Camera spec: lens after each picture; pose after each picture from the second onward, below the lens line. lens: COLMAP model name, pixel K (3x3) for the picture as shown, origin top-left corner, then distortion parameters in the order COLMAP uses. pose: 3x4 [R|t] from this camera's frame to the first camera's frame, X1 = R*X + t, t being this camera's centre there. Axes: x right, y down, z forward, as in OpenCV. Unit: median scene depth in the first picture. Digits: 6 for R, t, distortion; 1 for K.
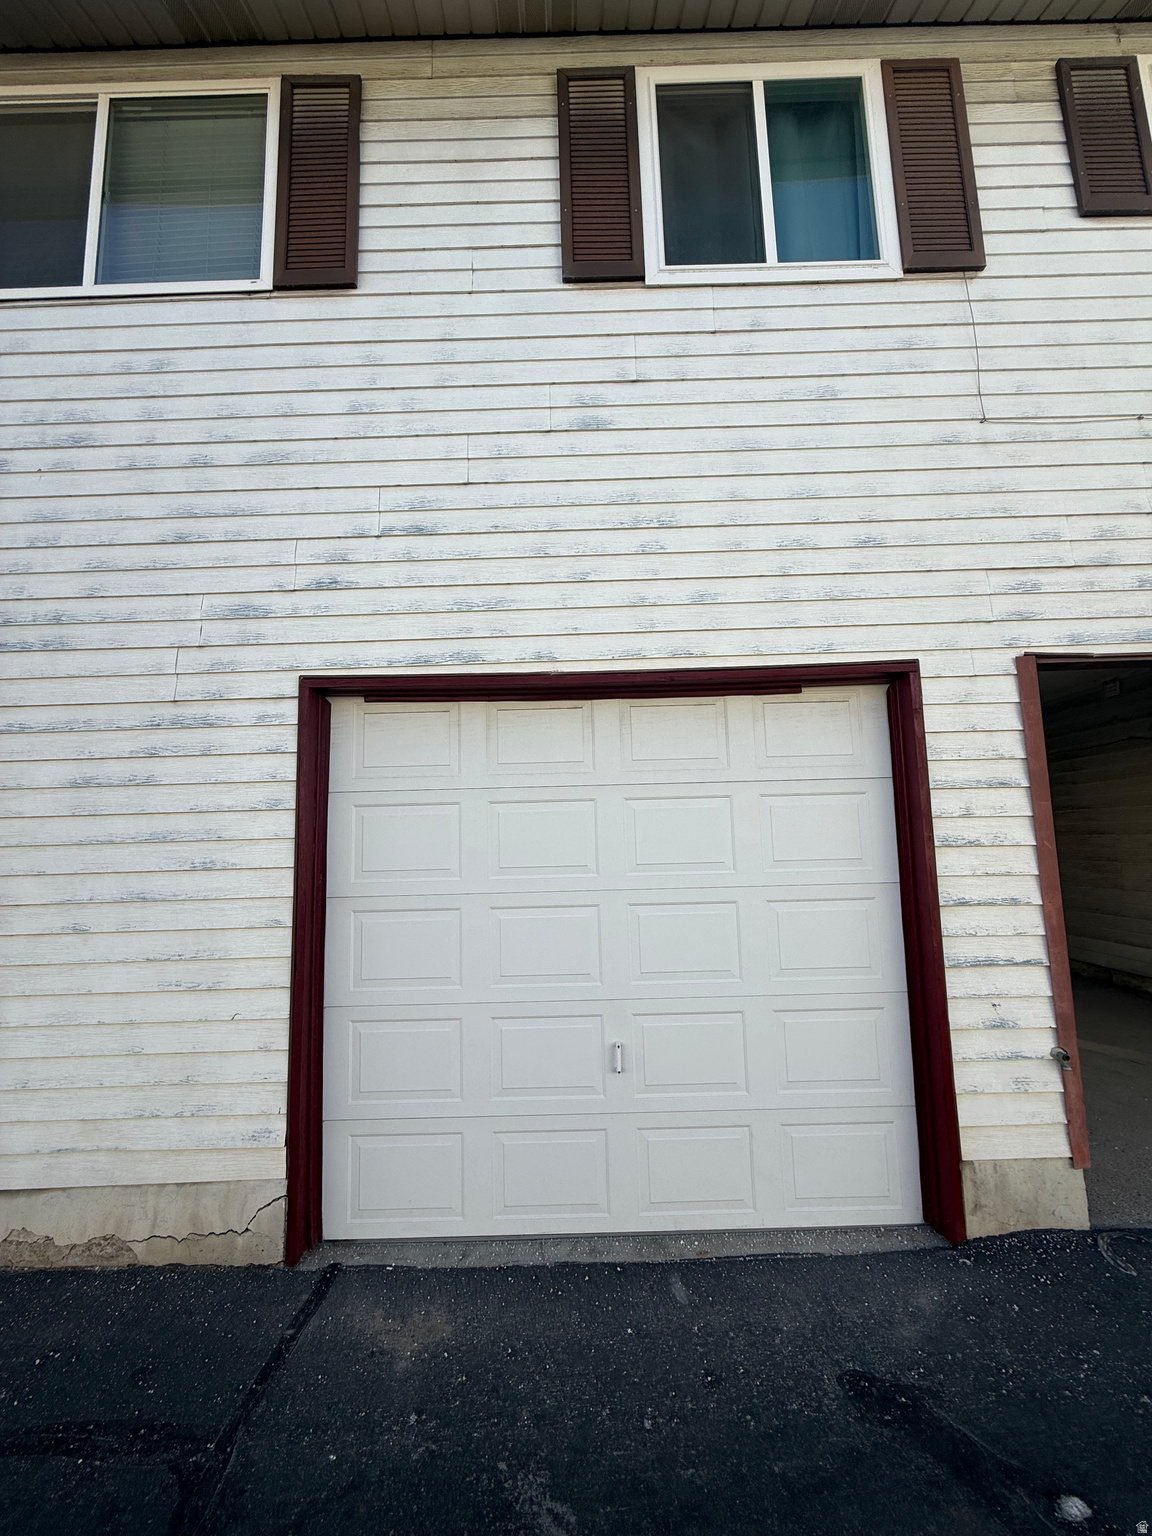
lens RADIAL K [[606.1, 0, 575.5], [0, 606.1, 763.2], [0, 0, 1]] dist [-0.000760, 0.000326]
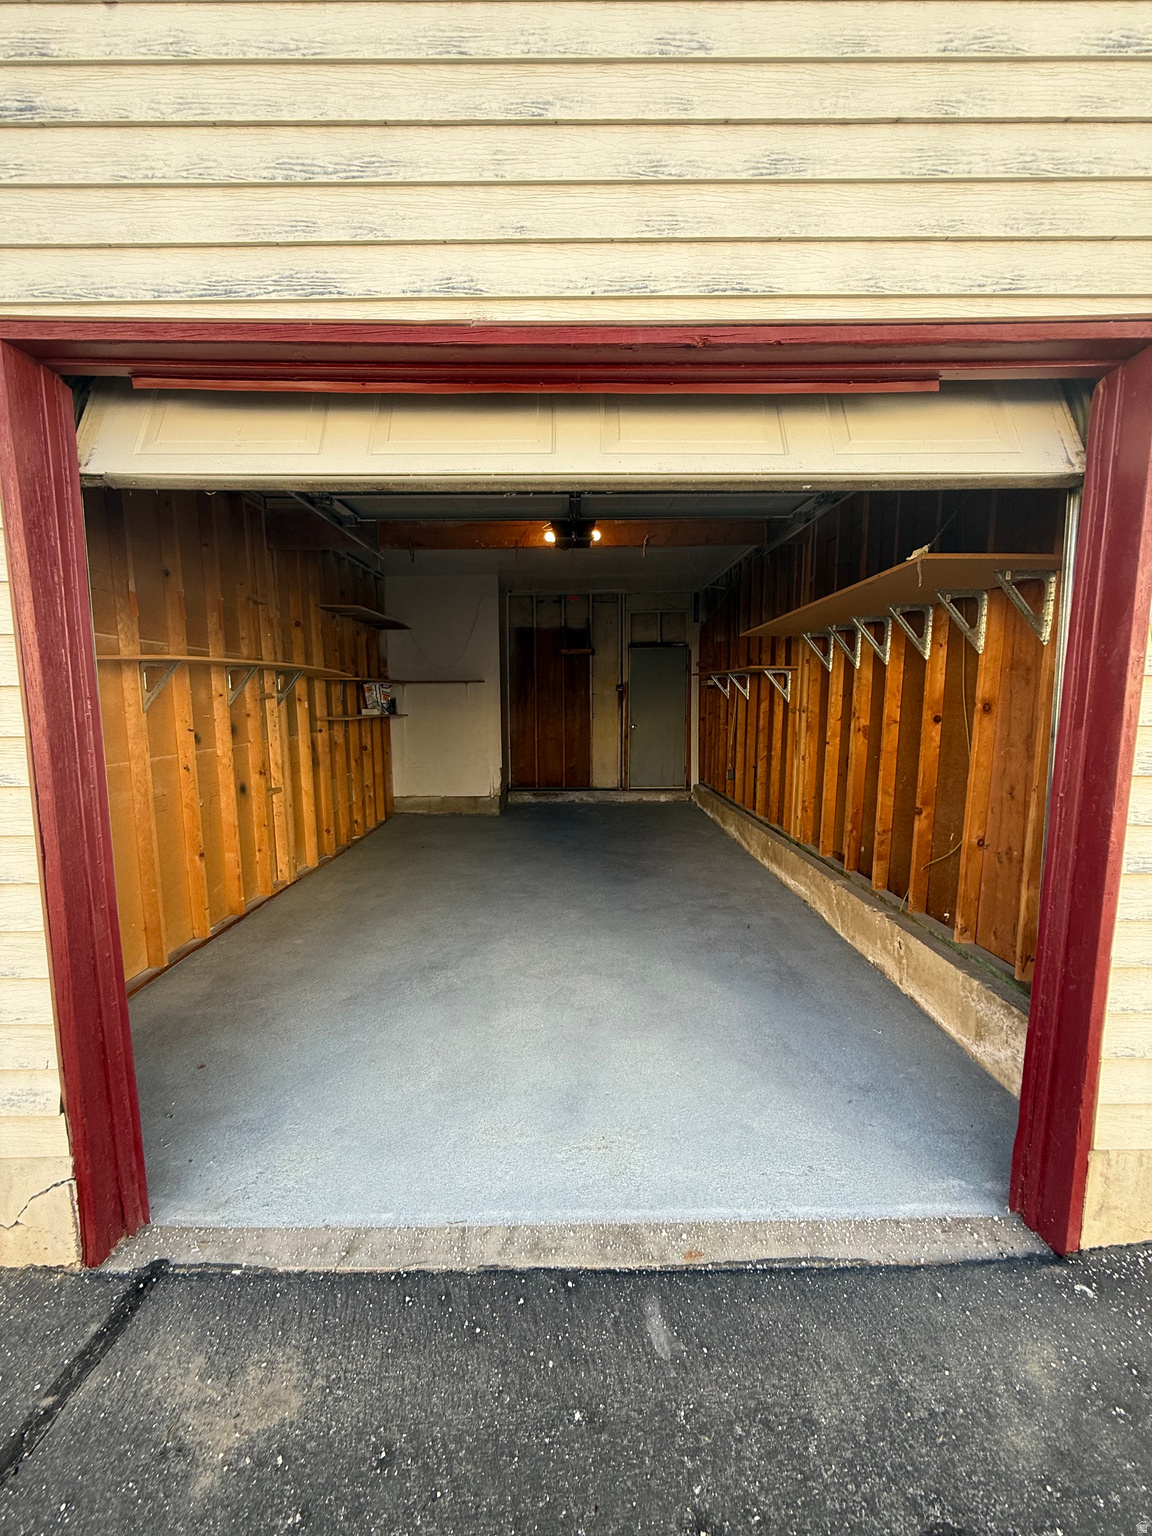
lens RADIAL K [[606.1, 0, 575.5], [0, 606.1, 763.2], [0, 0, 1]] dist [-0.000760, 0.000326]
pose [[0.999705, 0.021186, 0.011844, 0.056230], [-0.023341, 0.972999, 0.229625, 0.108225], [-0.006659, -0.229834, 0.973207, 0.465133]]
